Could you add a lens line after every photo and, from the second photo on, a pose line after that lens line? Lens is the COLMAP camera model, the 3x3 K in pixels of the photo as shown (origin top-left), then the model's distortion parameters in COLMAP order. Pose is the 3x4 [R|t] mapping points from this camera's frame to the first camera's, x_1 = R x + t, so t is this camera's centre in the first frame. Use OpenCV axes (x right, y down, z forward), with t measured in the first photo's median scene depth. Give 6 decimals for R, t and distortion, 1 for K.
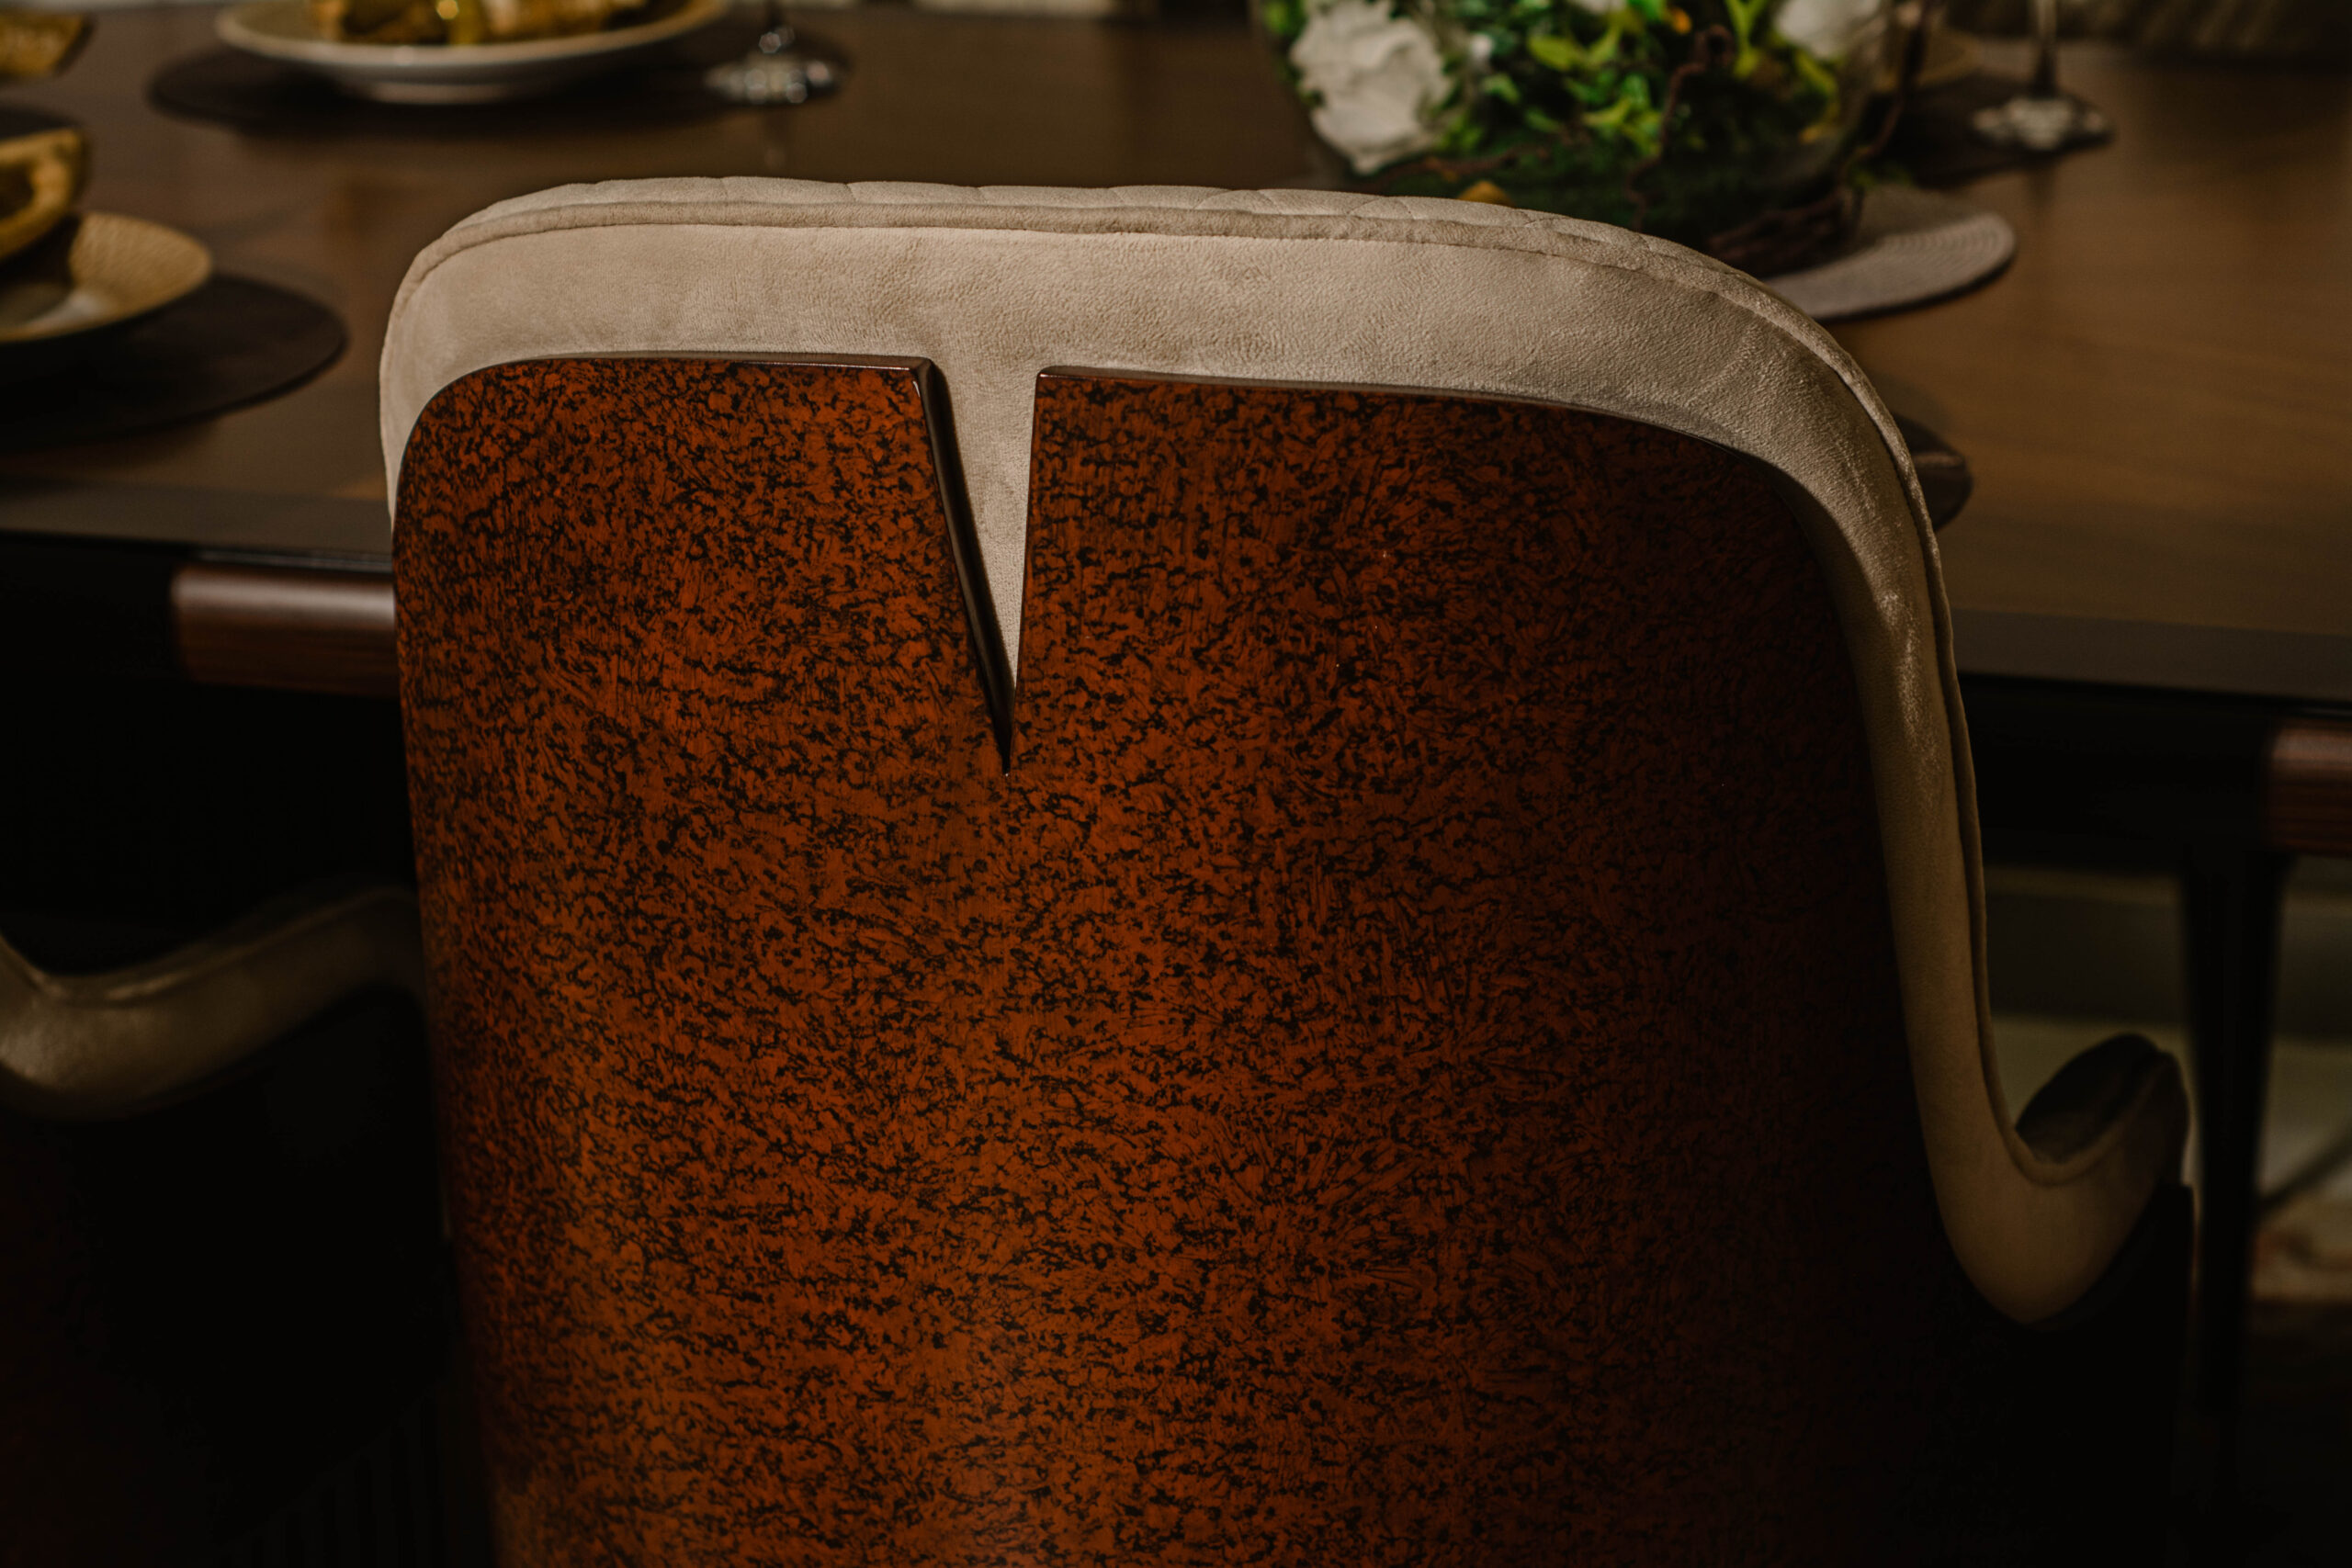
lens RADIAL K [[5209.3, 0, 1176.0], [0, 5209.3, 784.0], [0, 0, 1]] dist [-0.037838, 0.026204]
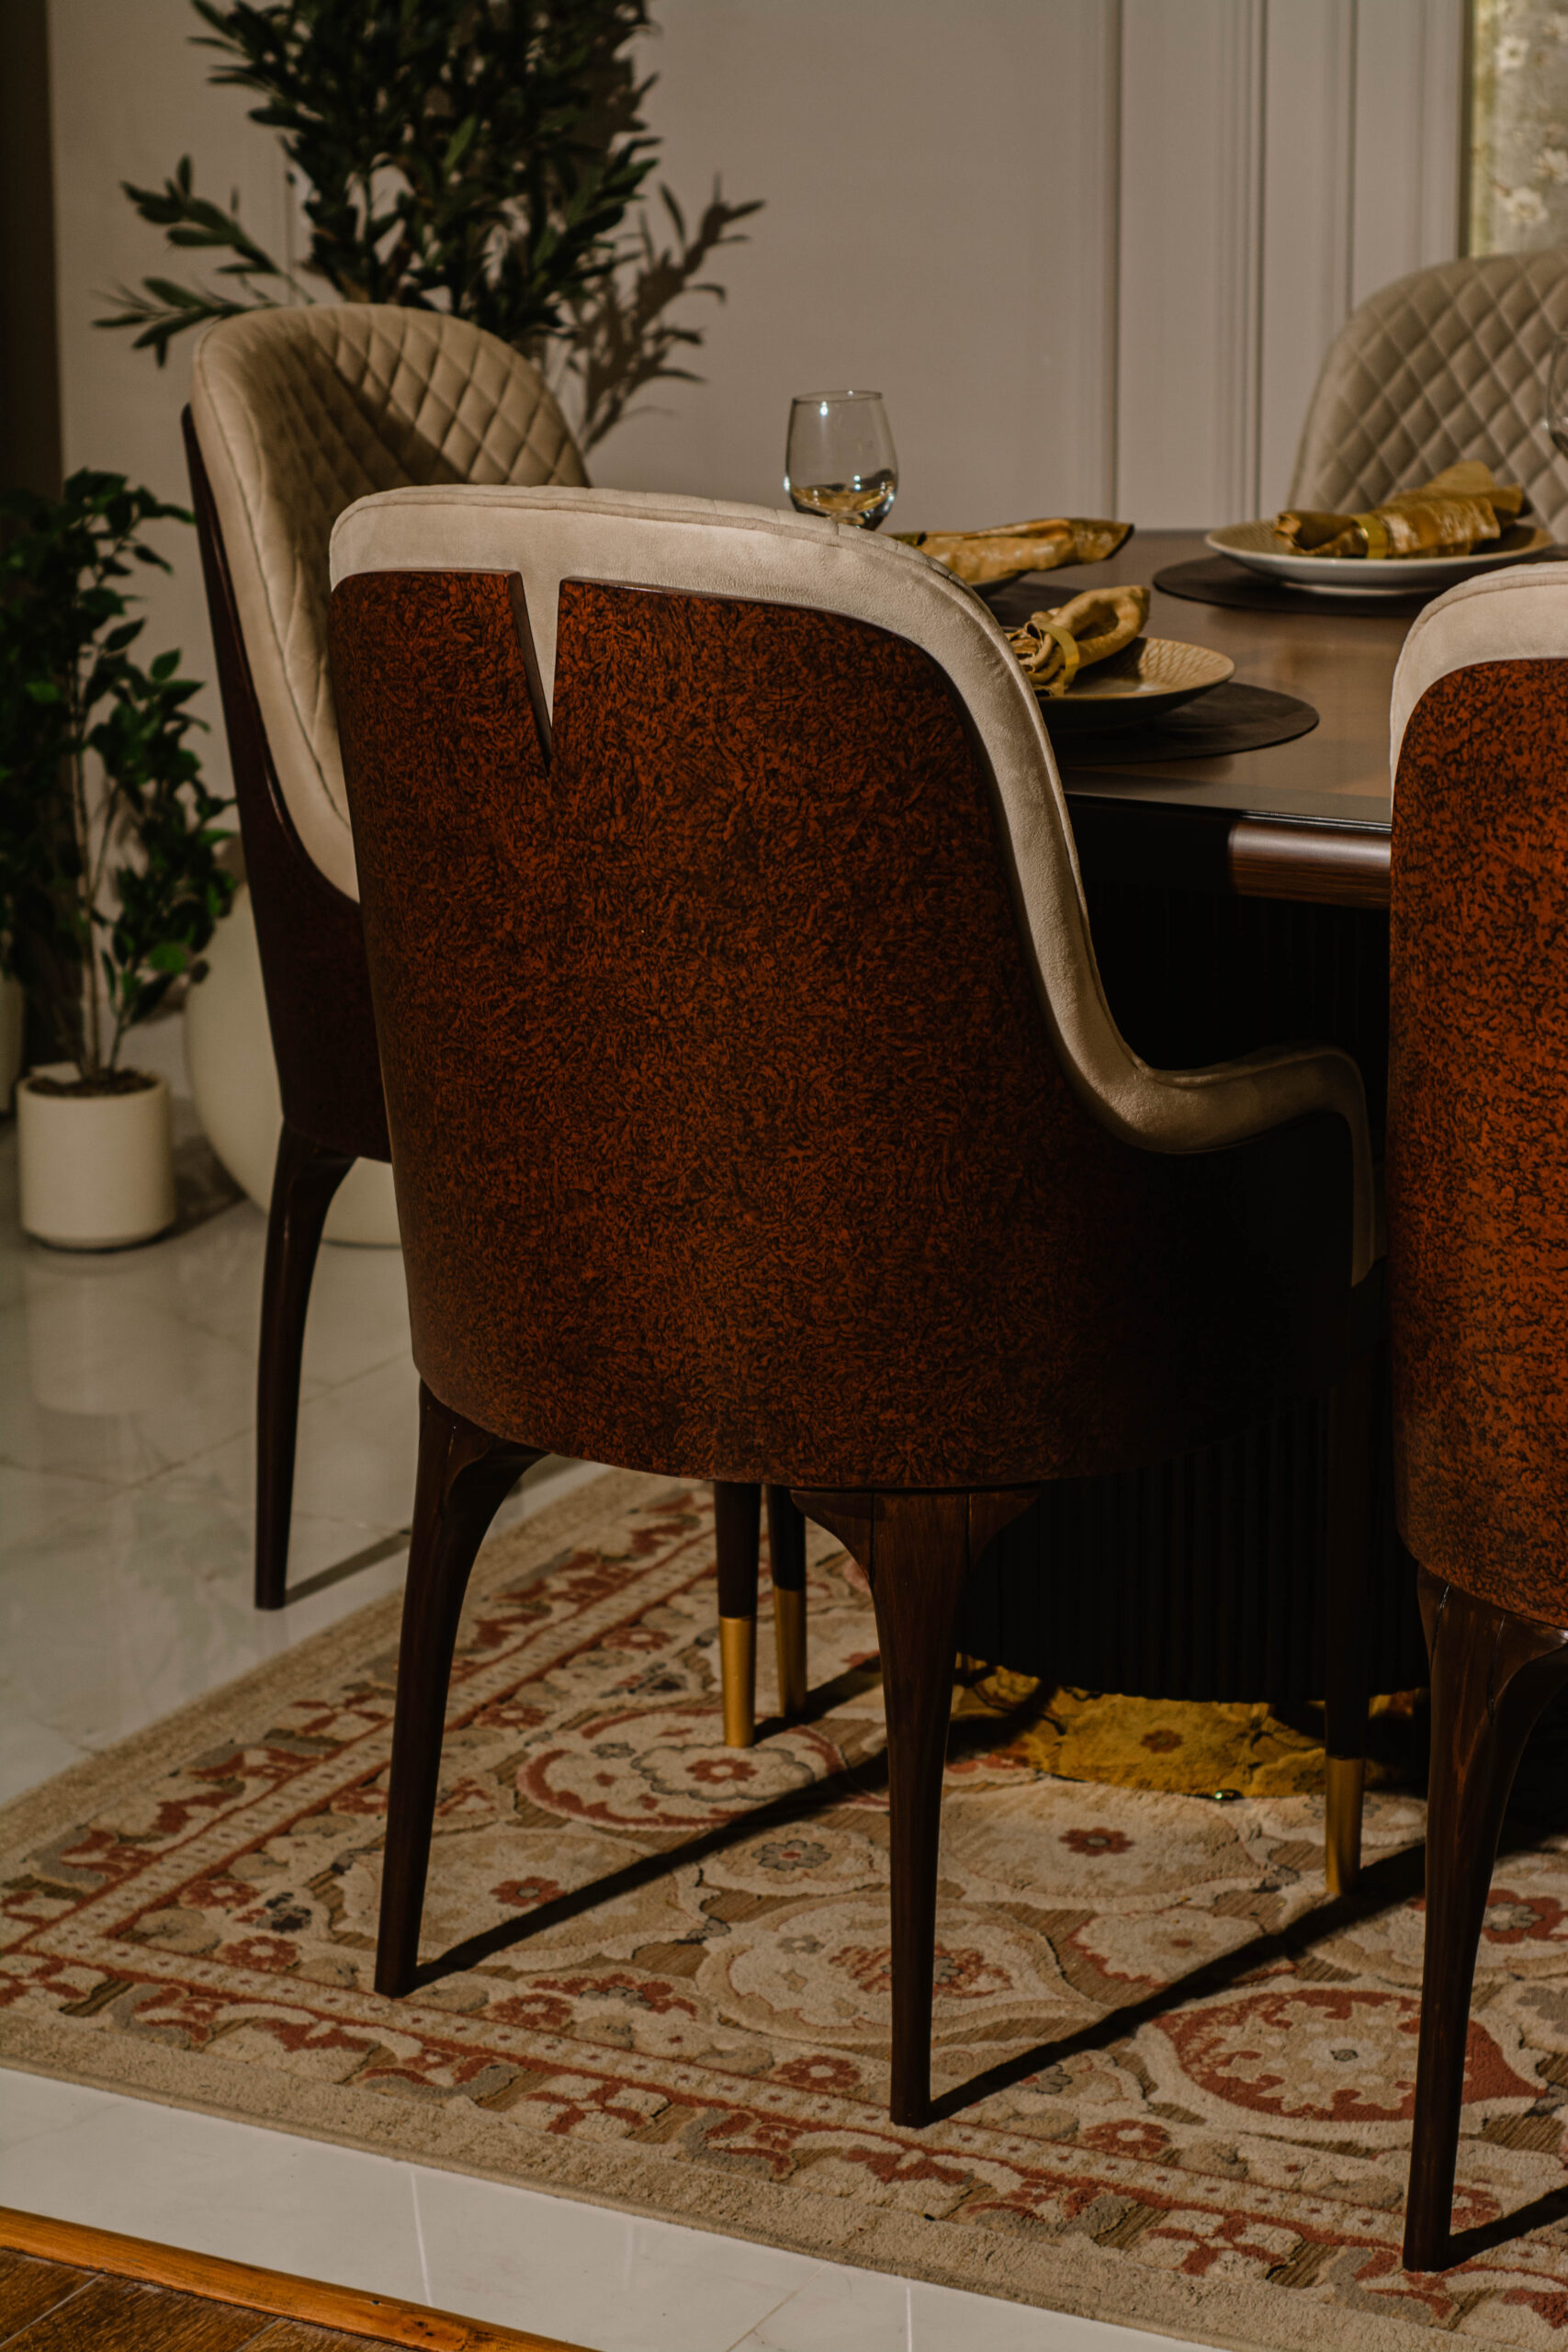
lens RADIAL K [[5209.3, 0, 784.0], [0, 5209.3, 1176.0], [0, 0, 1]] dist [-0.037838, 0.026204]
pose [[0.977765, 0.059524, -0.201080, 0.007198], [-0.071075, 0.996181, -0.050715, 0.192793], [0.197293, 0.063879, 0.978261, -0.743799]]
